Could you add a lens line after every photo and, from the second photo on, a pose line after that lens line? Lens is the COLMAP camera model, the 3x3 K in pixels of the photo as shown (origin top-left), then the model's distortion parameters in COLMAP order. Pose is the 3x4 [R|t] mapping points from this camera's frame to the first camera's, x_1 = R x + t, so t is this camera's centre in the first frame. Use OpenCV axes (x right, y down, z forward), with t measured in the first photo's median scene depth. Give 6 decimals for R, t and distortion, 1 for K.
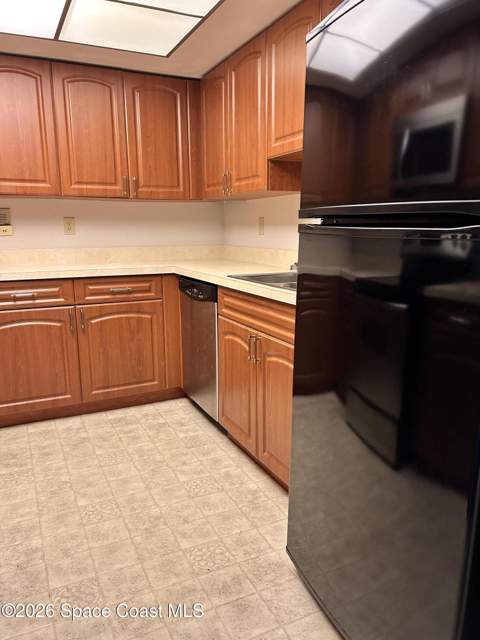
lens RADIAL K [[482.5, 0, 237.6], [0, 482.5, 320.1], [0, 0, 1]] dist [0.055670, -0.031540]
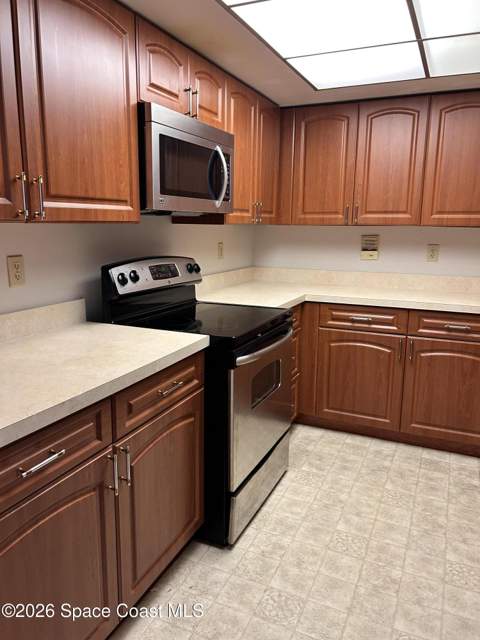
lens RADIAL K [[482.5, 0, 237.6], [0, 482.5, 320.1], [0, 0, 1]] dist [0.055670, -0.031540]
pose [[0.663006, 0.159935, -0.731330, 0.164907], [-0.165263, 0.984080, 0.065385, -0.070277], [0.730145, 0.077511, 0.678882, 0.058565]]
